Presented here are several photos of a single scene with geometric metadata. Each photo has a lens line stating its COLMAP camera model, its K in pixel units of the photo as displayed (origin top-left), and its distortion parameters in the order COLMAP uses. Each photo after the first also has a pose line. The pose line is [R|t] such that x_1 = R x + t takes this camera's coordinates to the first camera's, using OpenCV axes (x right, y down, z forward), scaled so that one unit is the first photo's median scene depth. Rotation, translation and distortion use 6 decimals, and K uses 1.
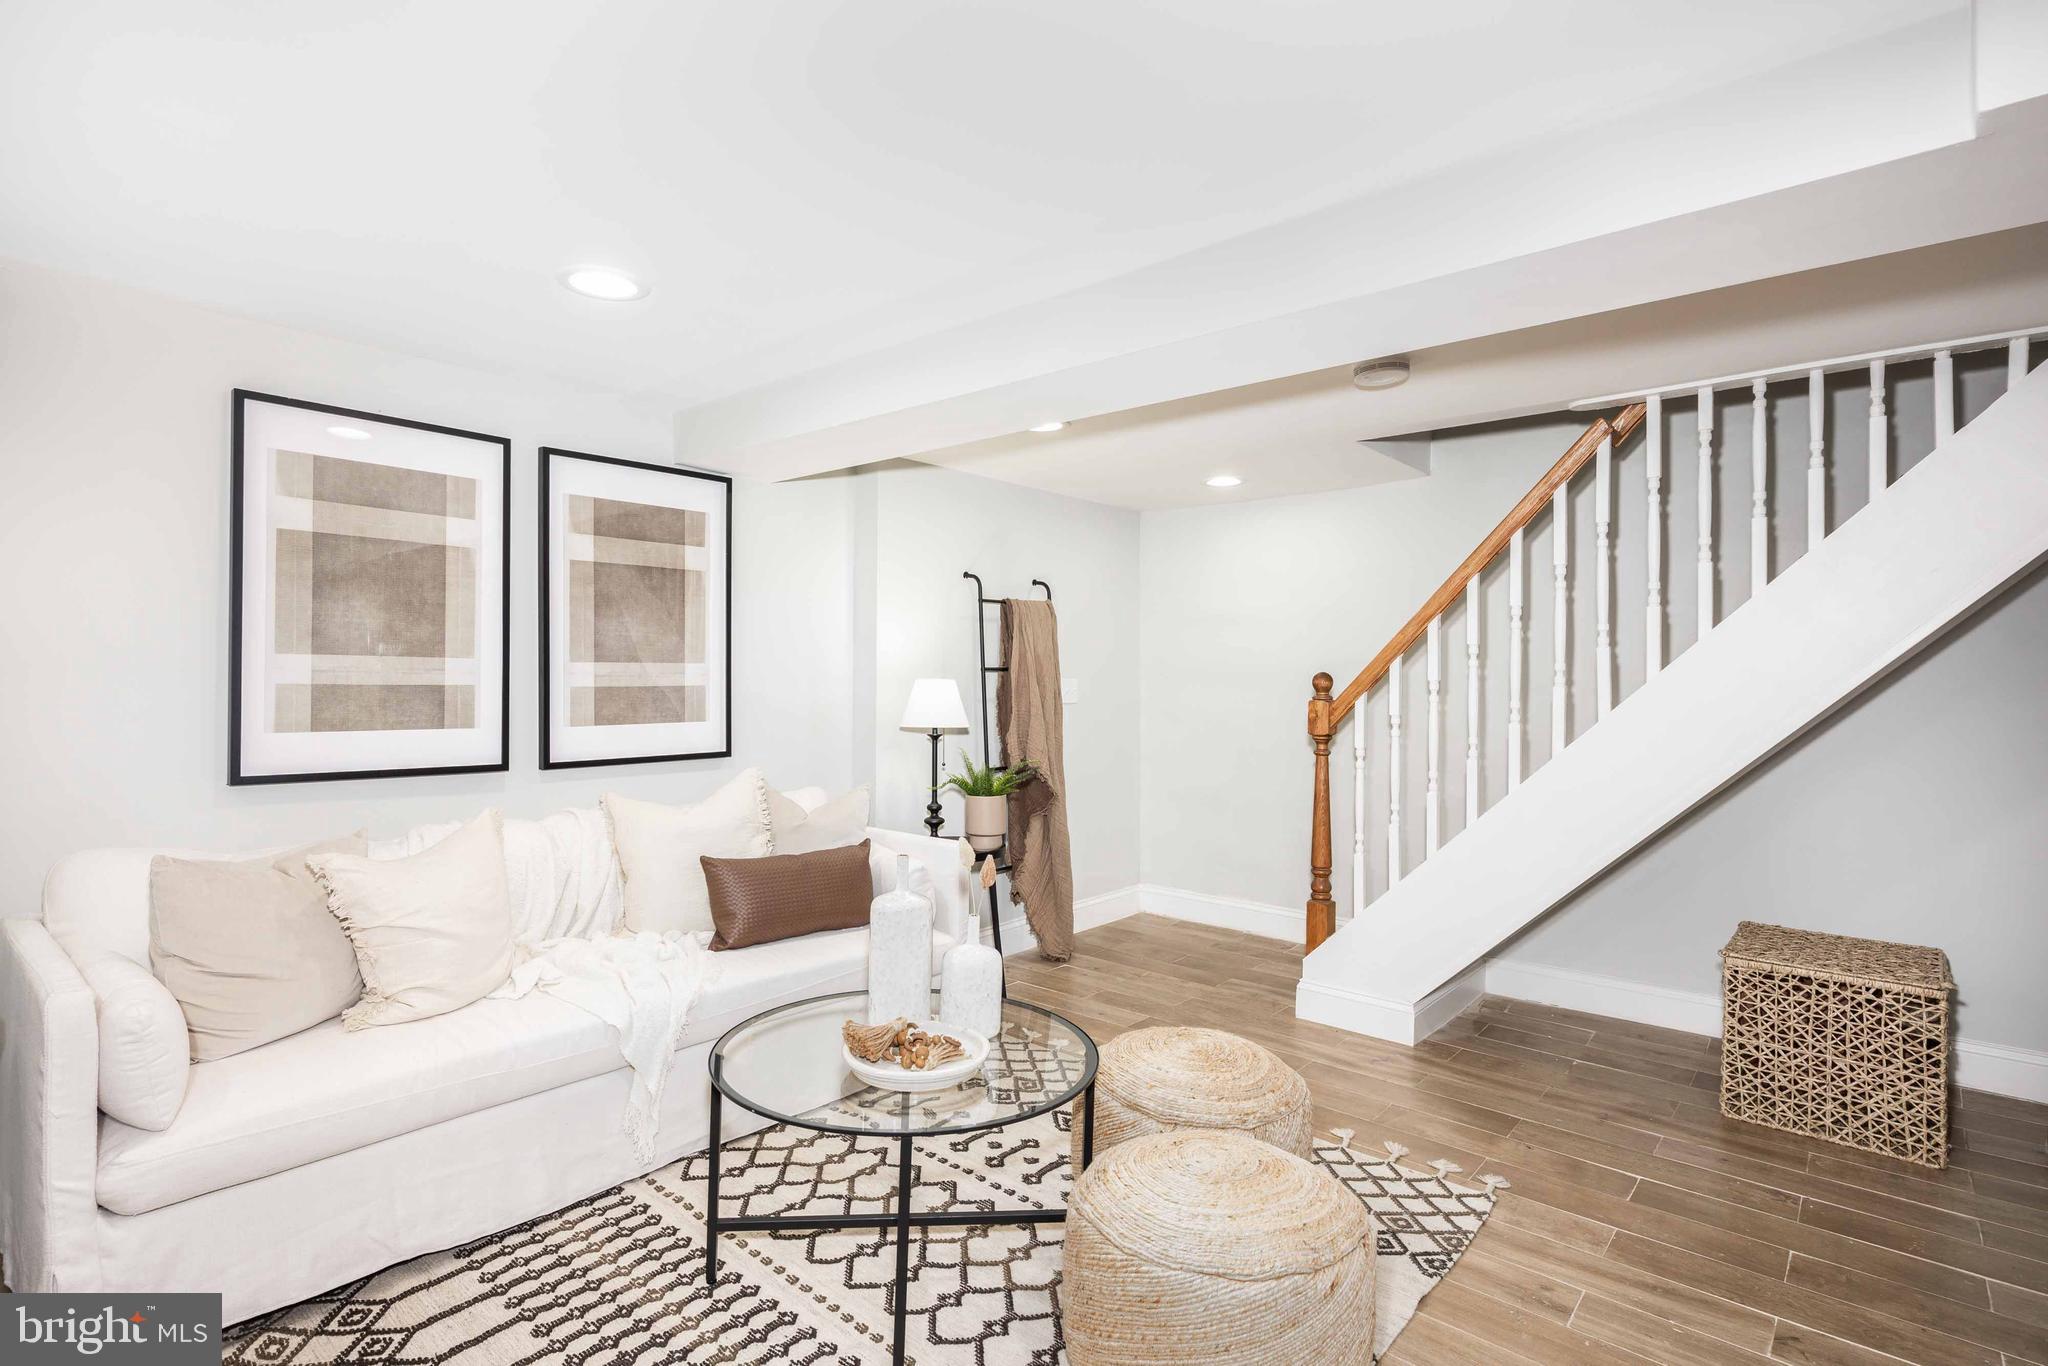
lens RADIAL K [[946.5, 0, 977.5], [0, 946.5, 688.5], [0, 0, 1]] dist [-0.000165, 0.000639]
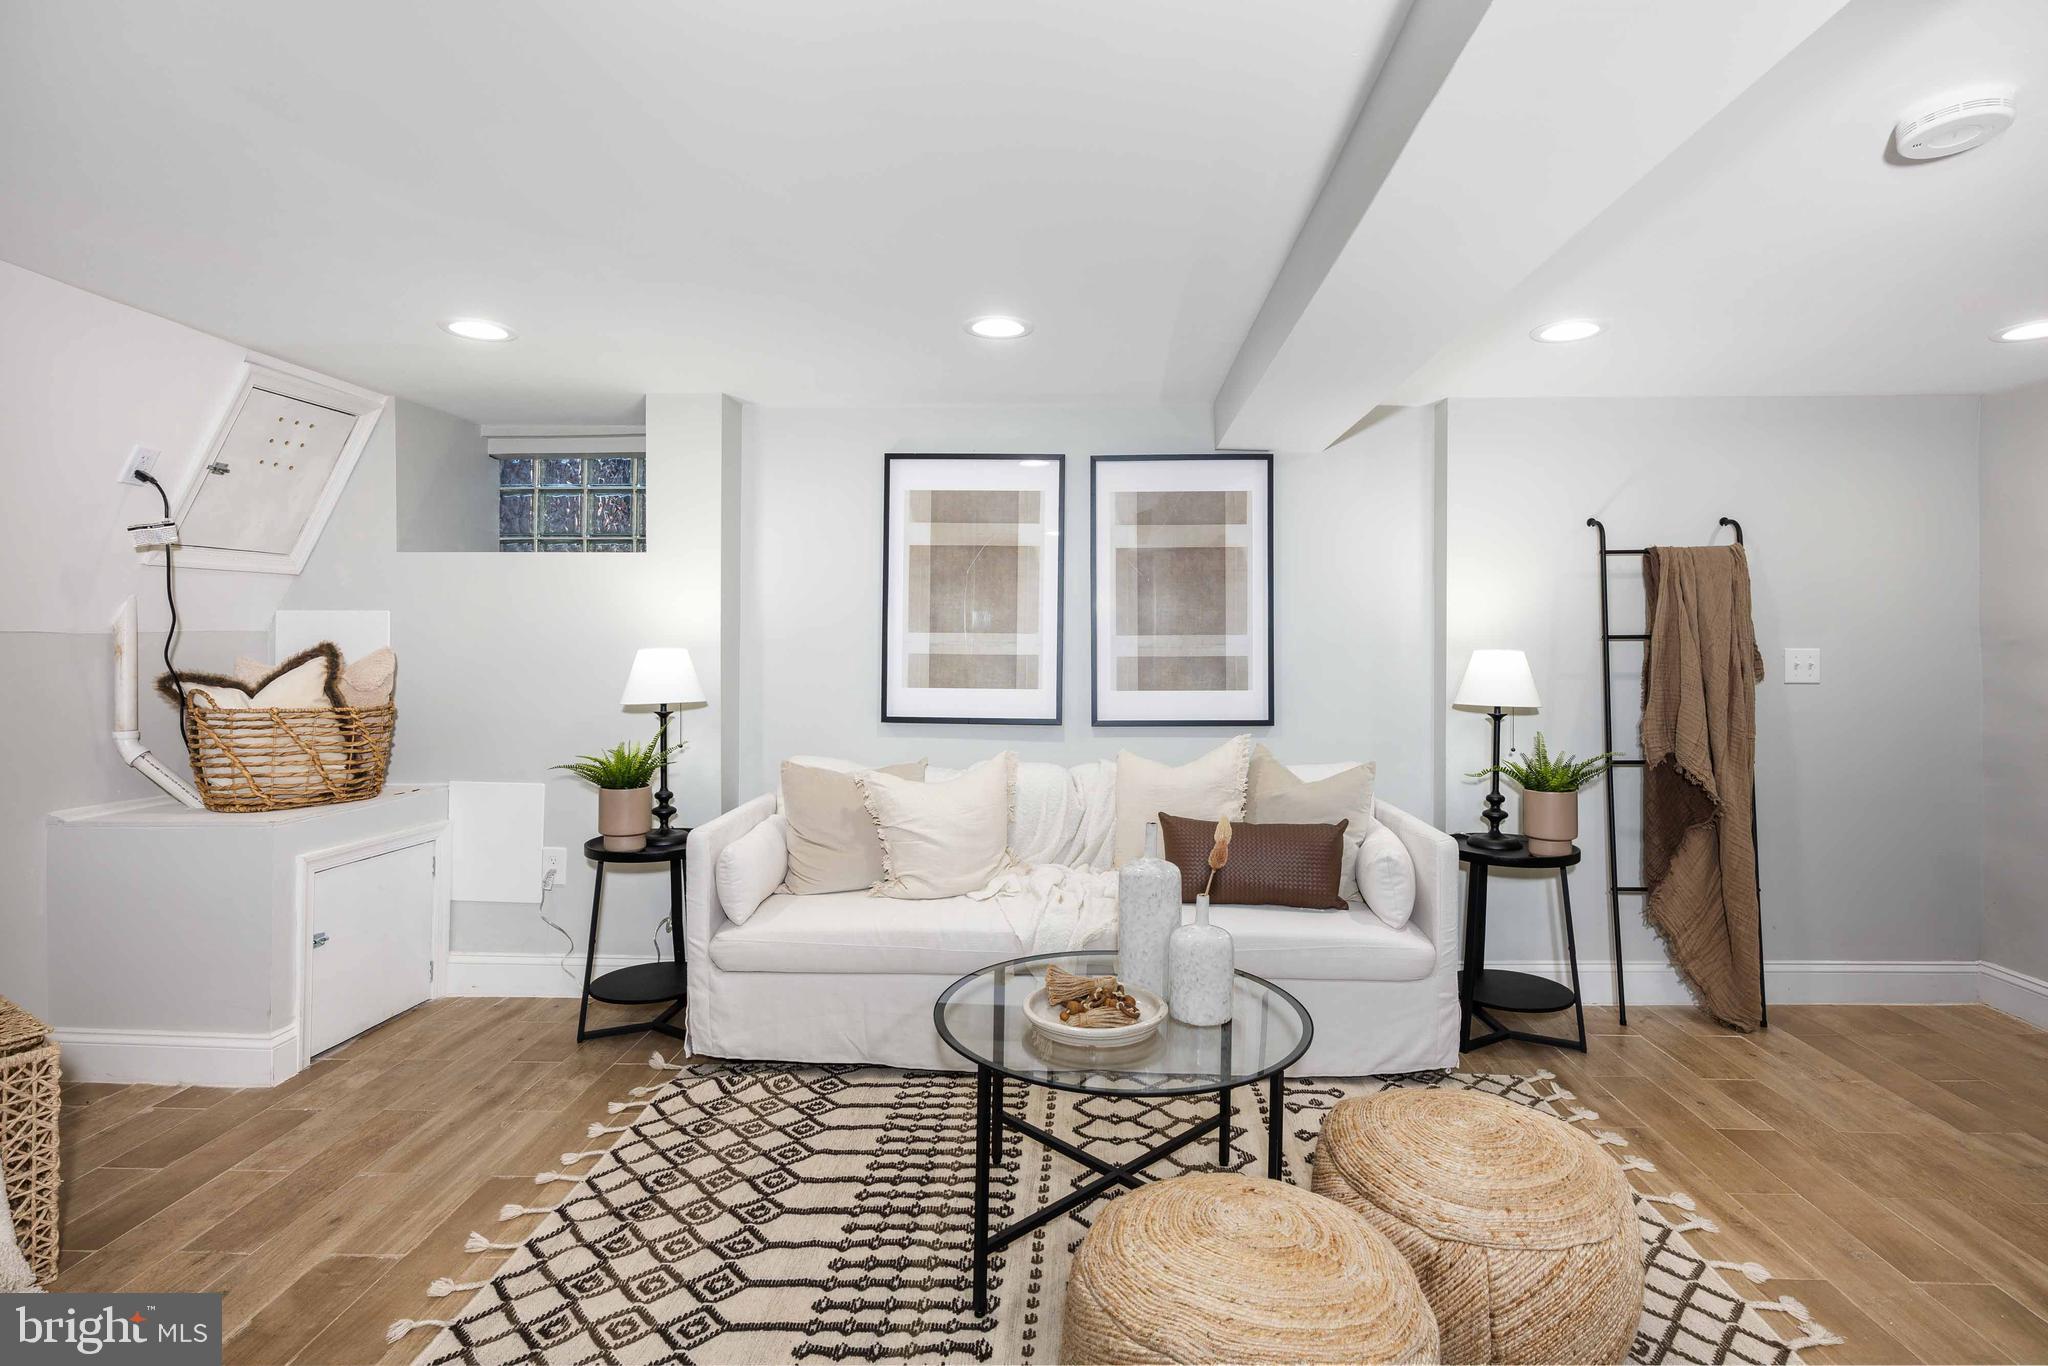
lens RADIAL K [[990.5, 0, 1164.4], [0, 990.5, 657.9], [0, 0, 1]] dist [-0.000344, 0.000813]
pose [[0.683846, 0.002894, -0.729621, 0.493310], [-0.007072, 0.999971, -0.002662, 0.002715], [0.729592, 0.006980, 0.683847, 0.201227]]
